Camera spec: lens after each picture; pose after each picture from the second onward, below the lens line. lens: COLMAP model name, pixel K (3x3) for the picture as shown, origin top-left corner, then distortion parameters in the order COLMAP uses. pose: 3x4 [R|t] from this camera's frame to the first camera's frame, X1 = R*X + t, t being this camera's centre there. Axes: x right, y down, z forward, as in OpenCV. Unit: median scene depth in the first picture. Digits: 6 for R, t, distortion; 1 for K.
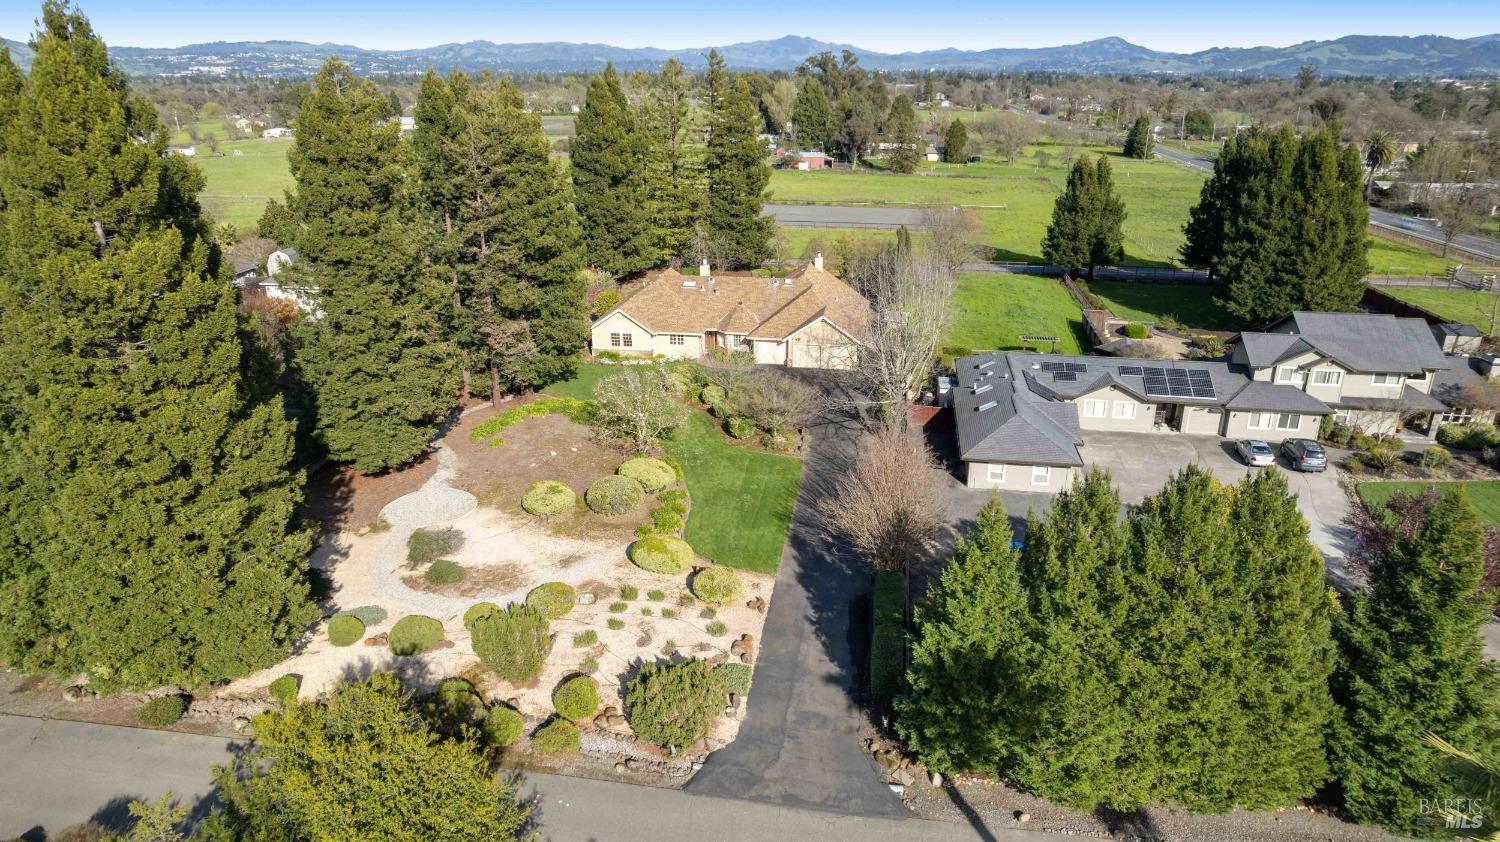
lens RADIAL K [[1022.6, 0, 750.0], [0, 1022.6, 421.0], [0, 0, 1]] dist [-0.083970, 0.086746]
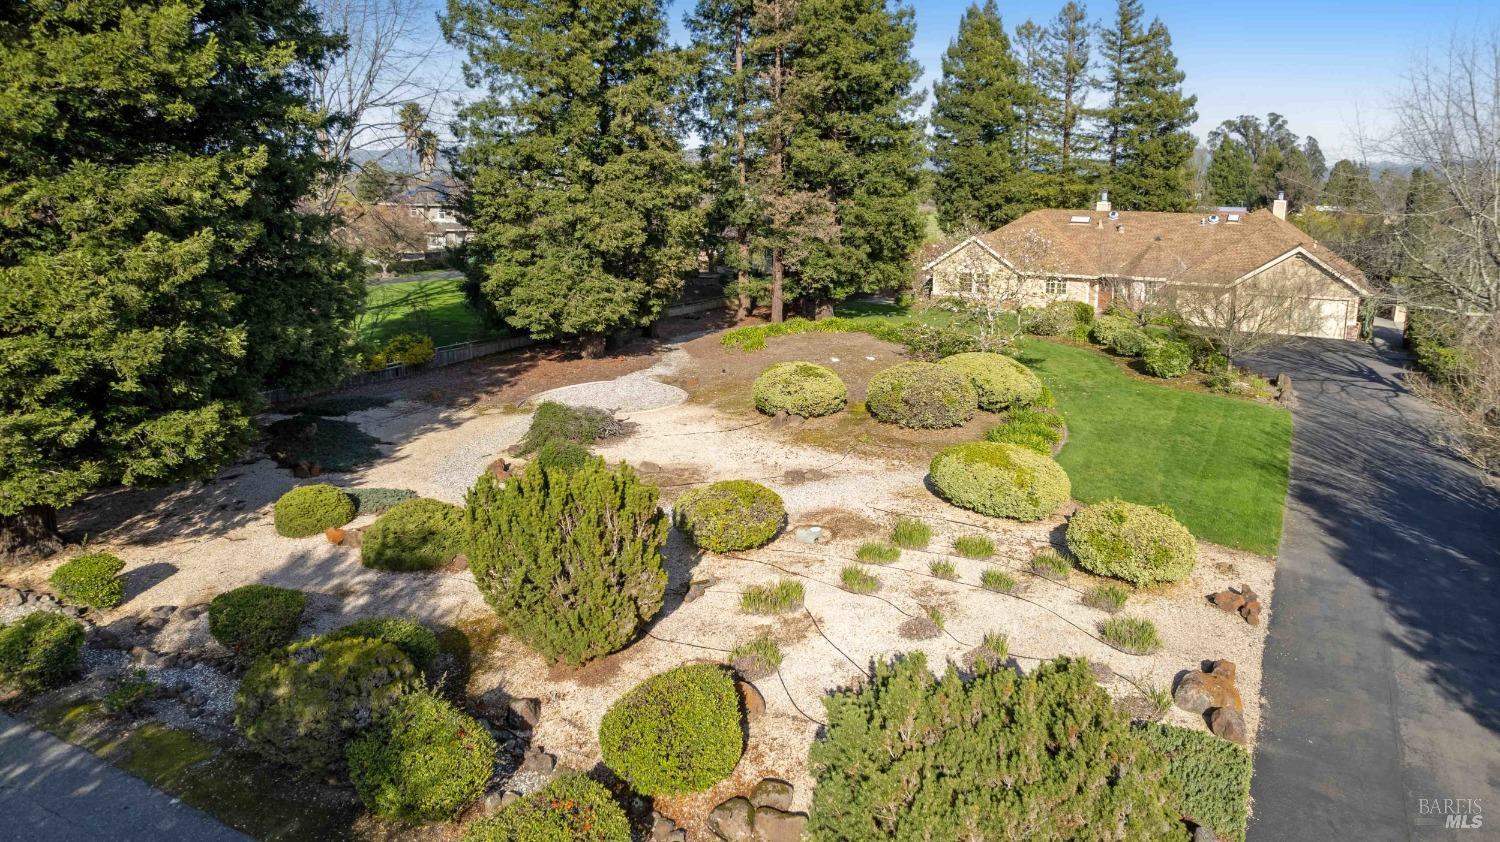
lens RADIAL K [[1026.3, 0, 724.1], [0, 1026.3, 327.8], [0, 0, 1]] dist [-0.056382, 0.000361]
pose [[0.924700, 0.060345, -0.375884, -0.024372], [-0.130924, 0.977541, -0.165146, 0.116254], [0.357477, 0.201922, 0.911832, 0.396503]]
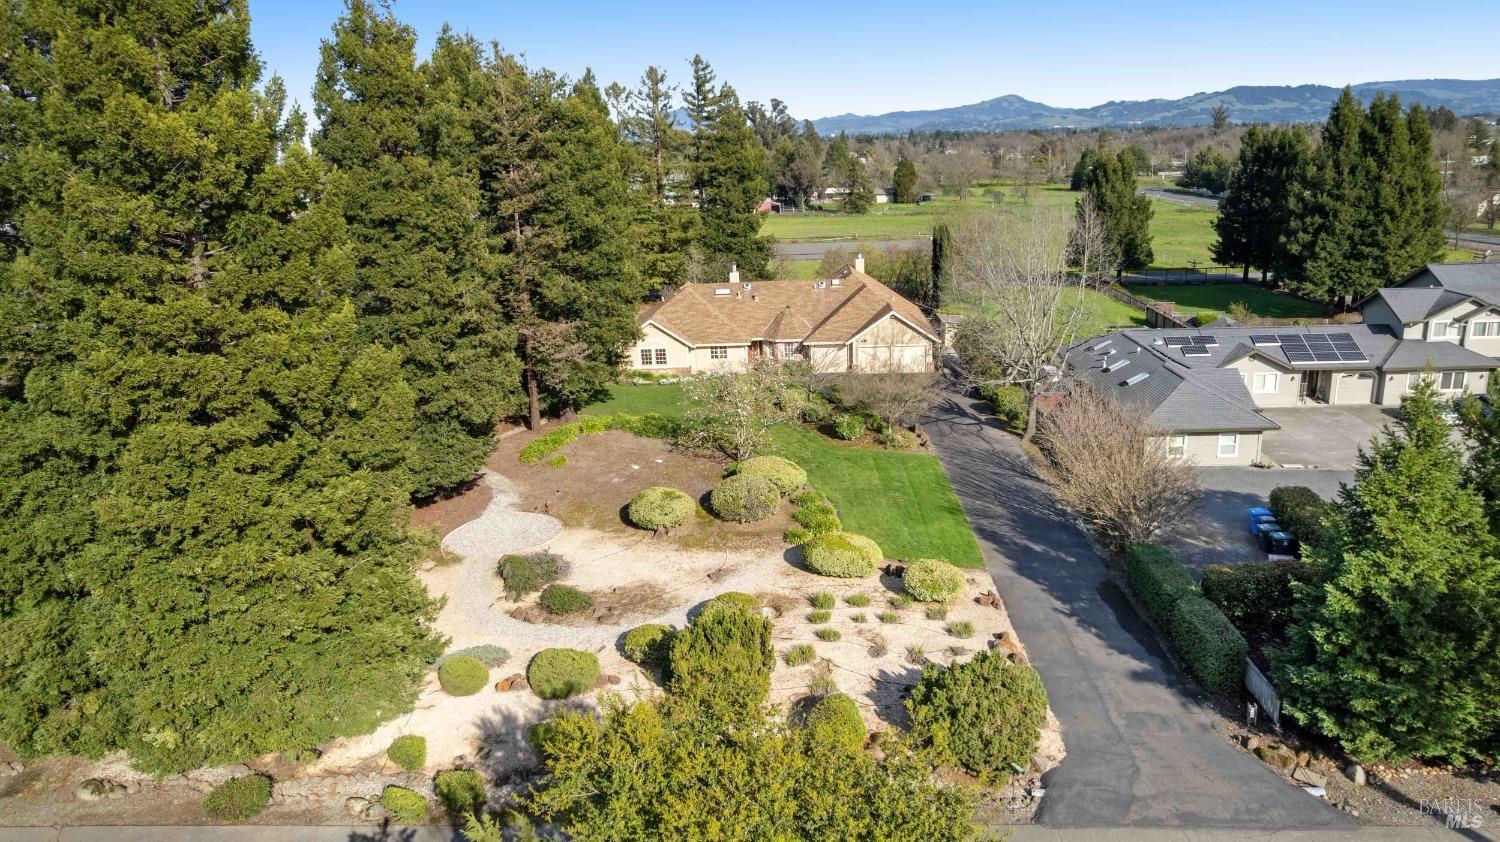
lens RADIAL K [[1088.3, 0, 760.1], [0, 1088.3, 411.6], [0, 0, 1]] dist [-0.087596, 0.094371]
pose [[0.993571, -0.064285, 0.093190, -0.163129], [0.072455, 0.993560, -0.087110, 0.066846], [-0.086990, 0.093302, 0.991830, 0.126186]]
